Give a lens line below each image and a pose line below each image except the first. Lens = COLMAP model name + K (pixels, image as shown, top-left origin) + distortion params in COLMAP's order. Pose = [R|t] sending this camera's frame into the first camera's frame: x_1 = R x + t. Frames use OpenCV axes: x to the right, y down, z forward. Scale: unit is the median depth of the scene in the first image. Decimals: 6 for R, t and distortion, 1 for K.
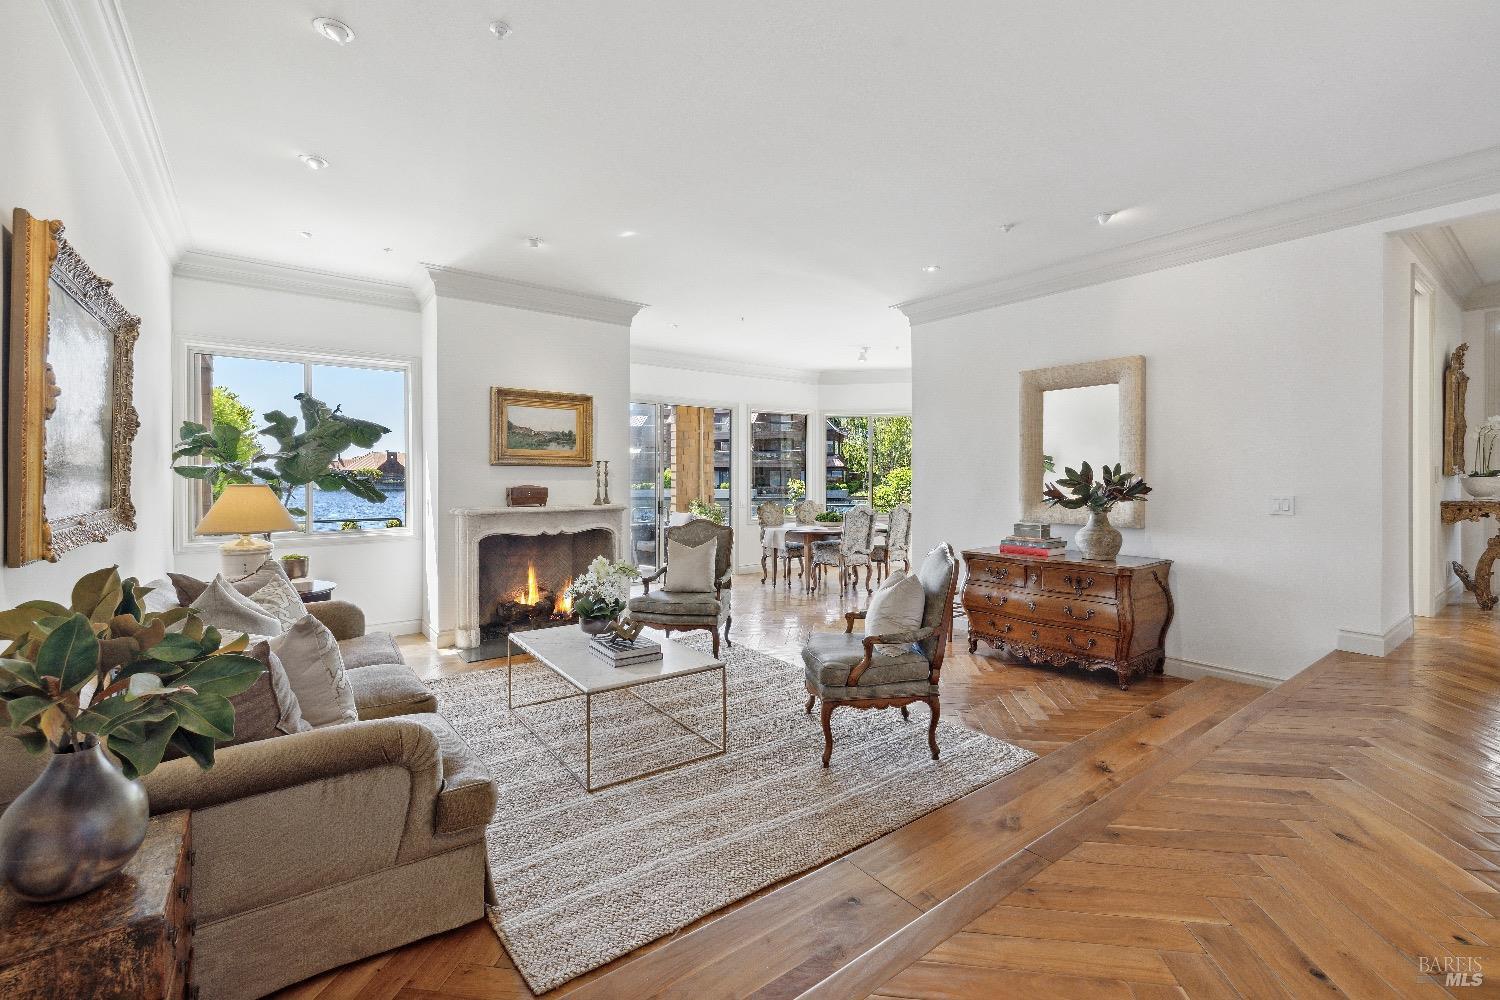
lens RADIAL K [[646.8, 0, 733.7], [0, 646.8, 489.2], [0, 0, 1]] dist [0.000176, 0.001688]
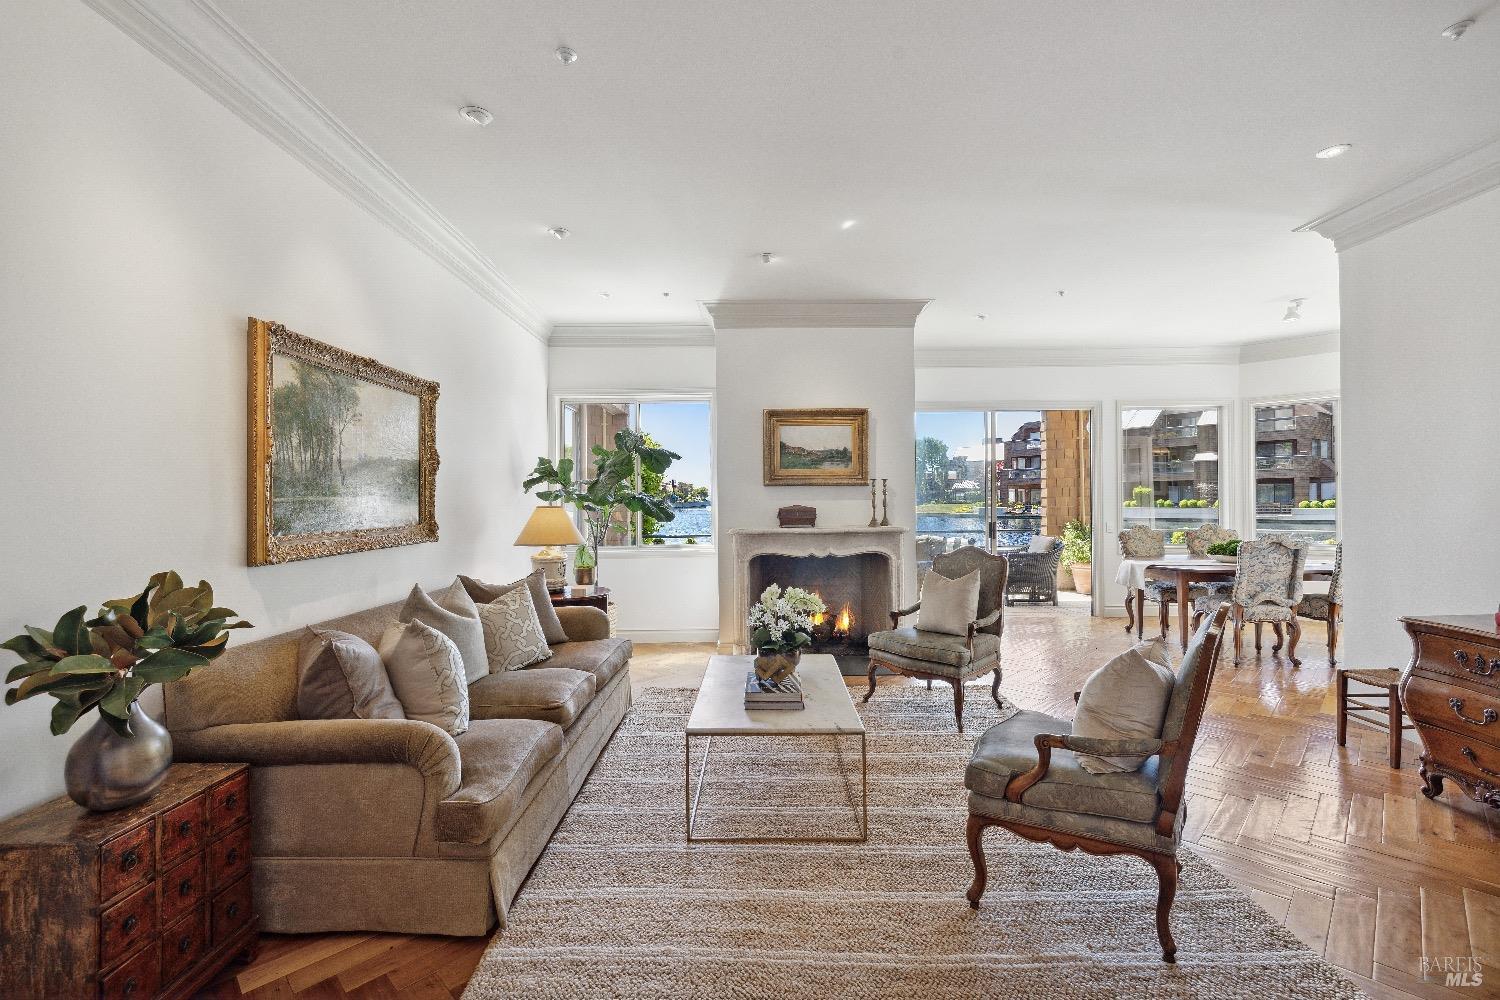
lens RADIAL K [[646.8, 0, 735.7], [0, 646.8, 505.7], [0, 0, 1]] dist [0.000176, 0.001688]
pose [[0.803148, -0.001917, -0.595776, 0.203688], [0.000292, 0.999996, -0.002825, -0.003278], [0.595779, 0.002095, 0.803145, 0.159809]]
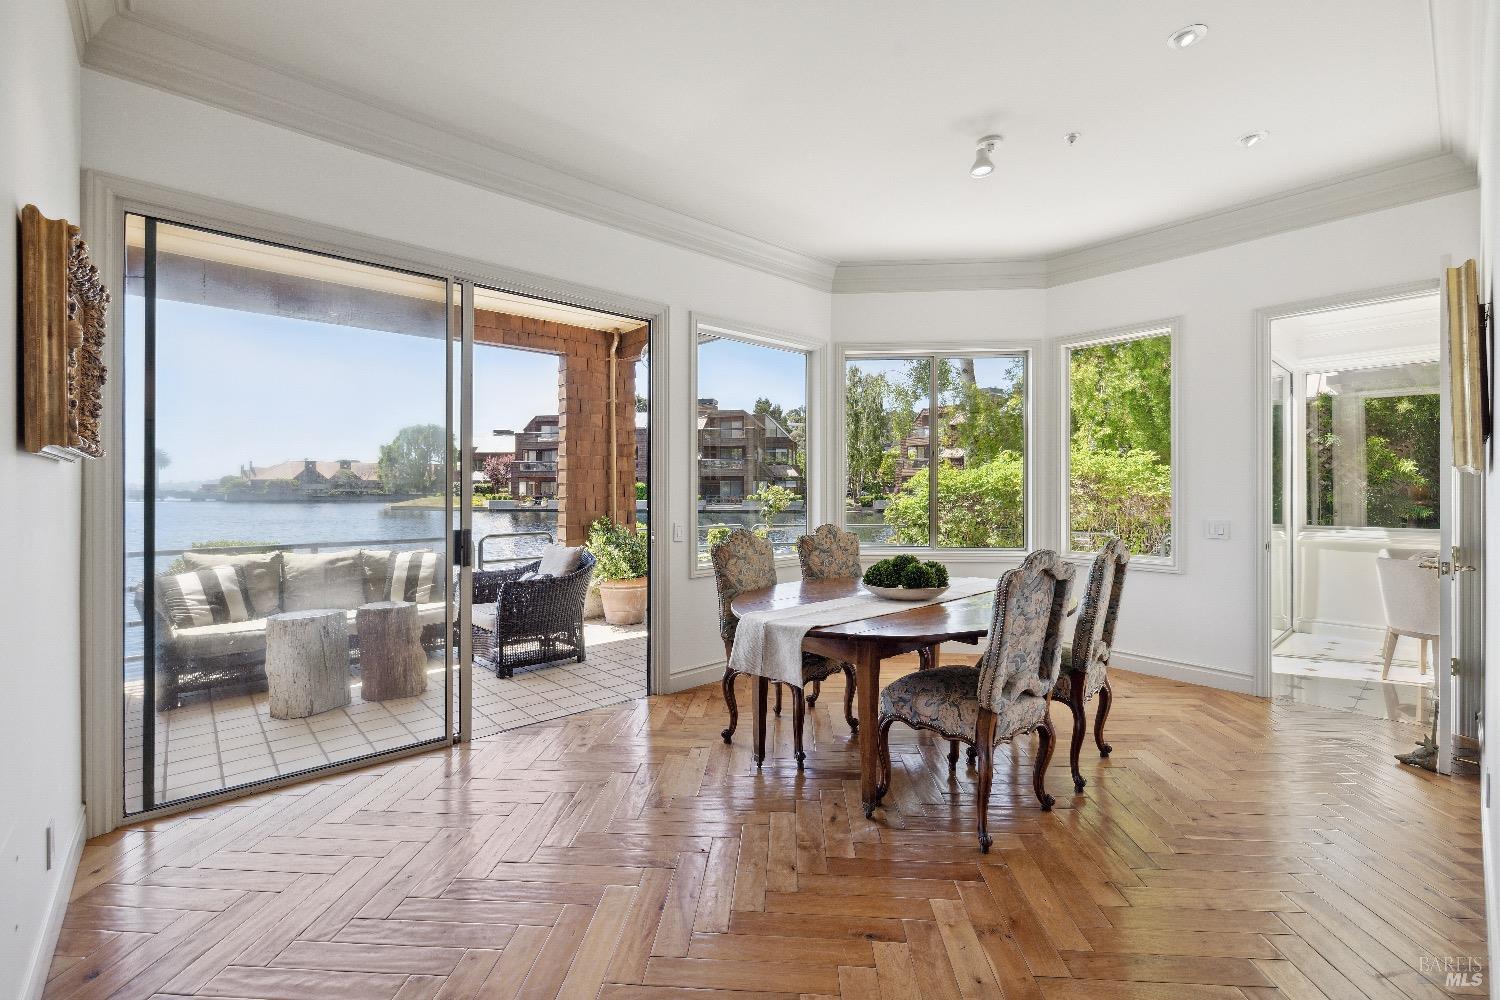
lens RADIAL K [[646.8, 0, 736.0], [0, 646.8, 489.2], [0, 0, 1]] dist [0.000176, 0.001688]
pose [[0.996556, 0.000656, 0.082920, 0.028491], [0.000813, 0.999843, -0.017676, 0.000625], [-0.082919, 0.017682, 0.996399, 0.961910]]
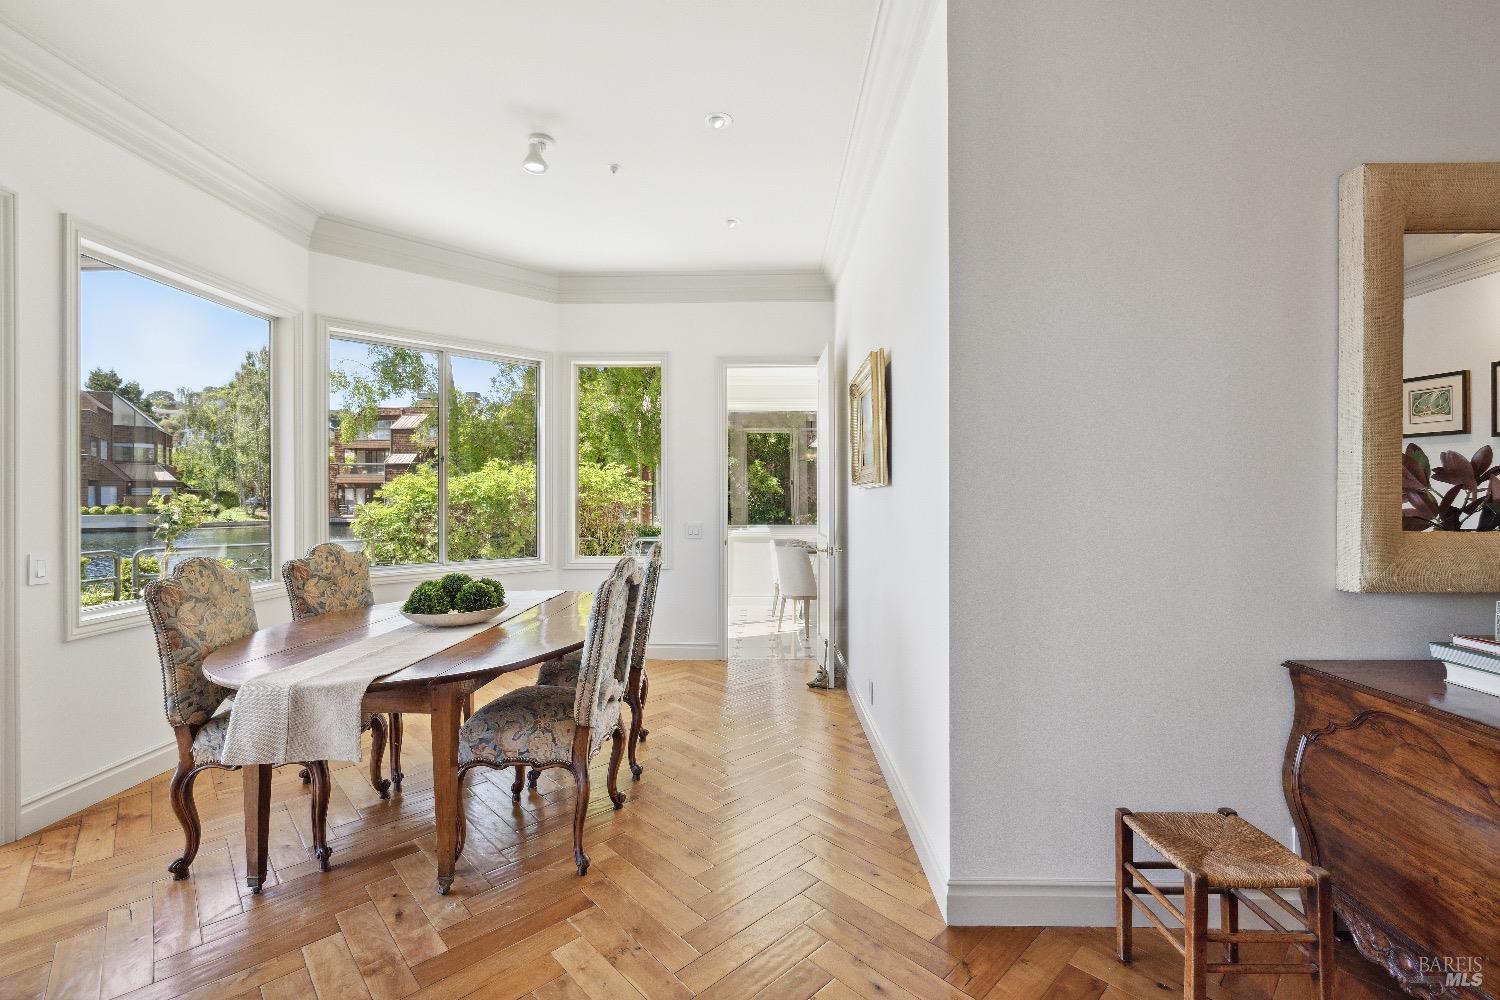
lens RADIAL K [[646.8, 0, 750.8], [0, 646.8, 498.0], [0, 0, 1]] dist [0.000176, 0.001688]
pose [[0.611980, -0.000624, 0.790873, -0.032540], [0.015053, 0.999828, -0.010860, -0.001093], [-0.790730, 0.018551, 0.611884, 1.035907]]
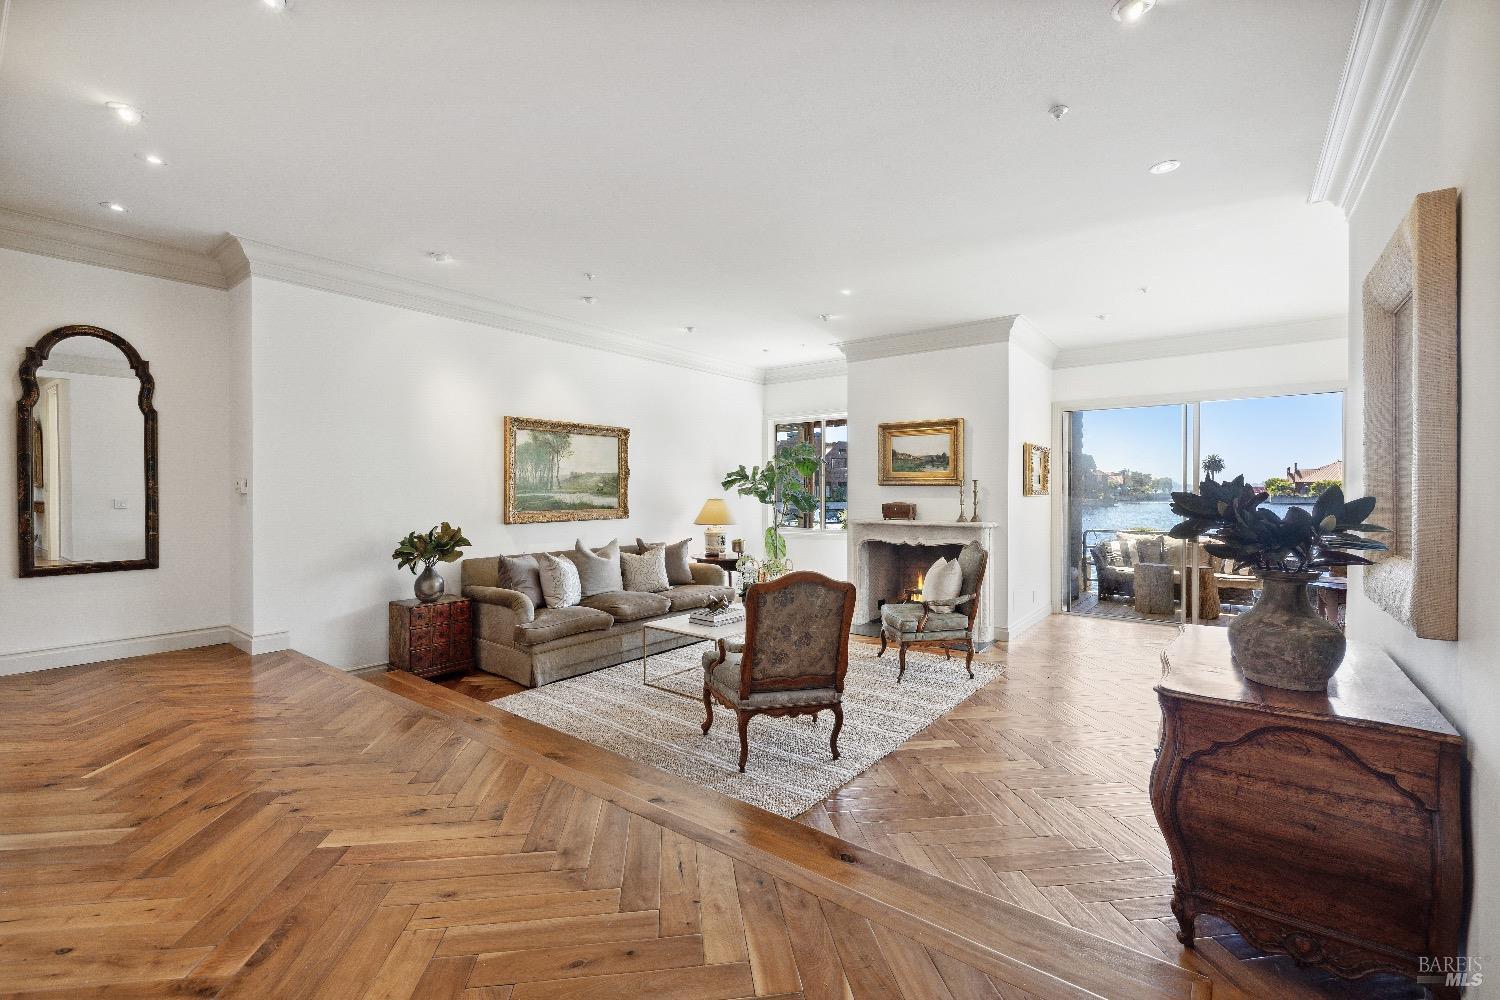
lens RADIAL K [[646.8, 0, 745.7], [0, 646.8, 490.3], [0, 0, 1]] dist [0.000176, 0.001688]
pose [[0.276775, -0.001175, -0.960934, 0.791245], [-0.015023, 0.999872, -0.005549, -0.017978], [0.960817, 0.015972, 0.276722, 0.415700]]
